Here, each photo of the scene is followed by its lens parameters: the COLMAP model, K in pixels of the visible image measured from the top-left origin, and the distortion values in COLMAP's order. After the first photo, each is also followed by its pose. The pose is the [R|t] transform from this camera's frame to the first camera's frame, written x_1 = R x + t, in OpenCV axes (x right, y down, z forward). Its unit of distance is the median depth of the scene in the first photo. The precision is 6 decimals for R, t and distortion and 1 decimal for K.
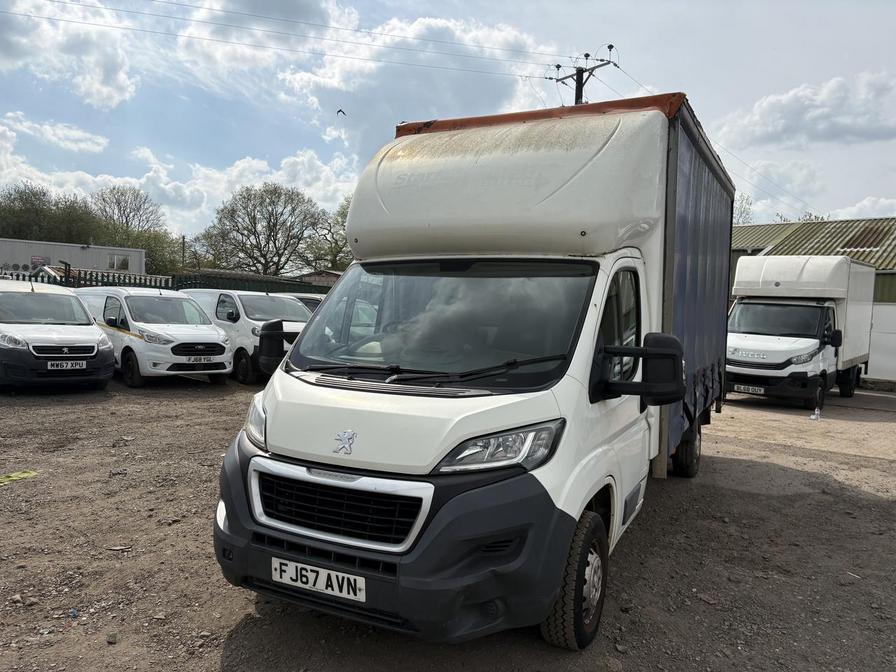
lens RADIAL K [[672.7, 0, 442.4], [0, 672.7, 343.9], [0, 0, 1]] dist [0.042682, -0.043267]
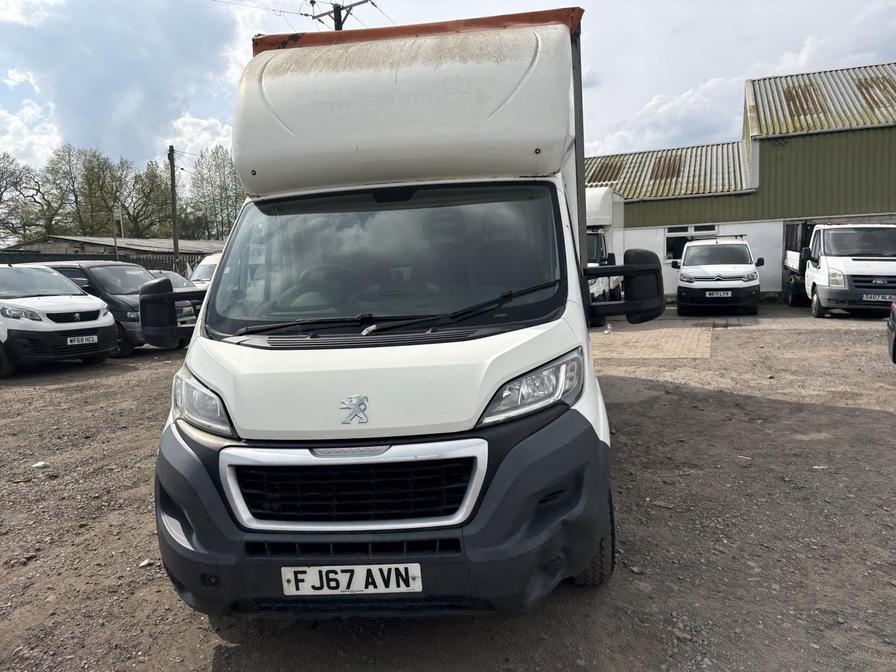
lens RADIAL K [[672.7, 0, 453.3], [0, 672.7, 332.5], [0, 0, 1]] dist [0.042682, -0.043267]
pose [[0.925925, -0.121817, 0.357523, -0.277690], [0.102331, 0.992068, 0.073002, 0.004668], [-0.363581, -0.031009, 0.931047, 0.174872]]
